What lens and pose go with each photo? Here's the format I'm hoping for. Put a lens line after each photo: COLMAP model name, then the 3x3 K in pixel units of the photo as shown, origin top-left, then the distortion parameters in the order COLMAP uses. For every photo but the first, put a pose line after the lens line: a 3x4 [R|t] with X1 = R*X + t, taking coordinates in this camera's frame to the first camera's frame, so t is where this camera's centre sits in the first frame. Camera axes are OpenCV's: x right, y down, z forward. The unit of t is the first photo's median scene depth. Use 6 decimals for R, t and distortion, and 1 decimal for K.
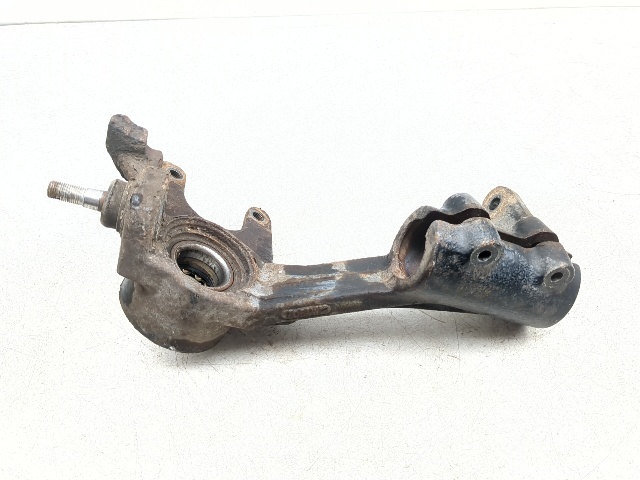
lens RADIAL K [[579.8, 0, 319.3], [0, 579.8, 238.9], [0, 0, 1]] dist [0.046295, -0.059483]
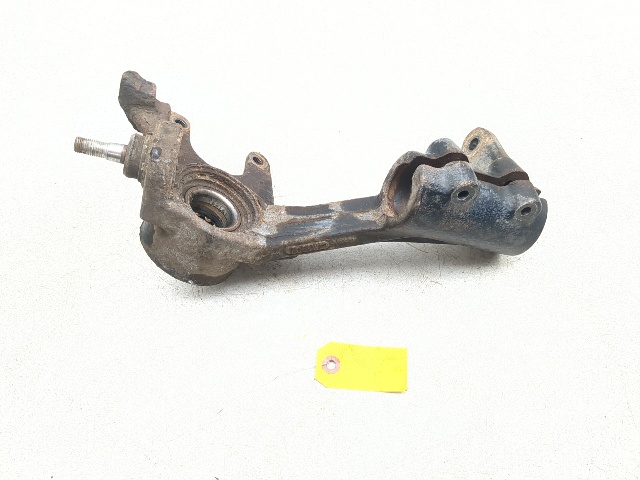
lens RADIAL K [[579.8, 0, 319.8], [0, 579.8, 239.2], [0, 0, 1]] dist [0.046295, -0.059483]
pose [[0.999284, -0.025503, 0.027955, -0.028765], [0.022015, 0.992691, 0.118657, -0.024157], [-0.030777, -0.117956, 0.992542, -0.123148]]
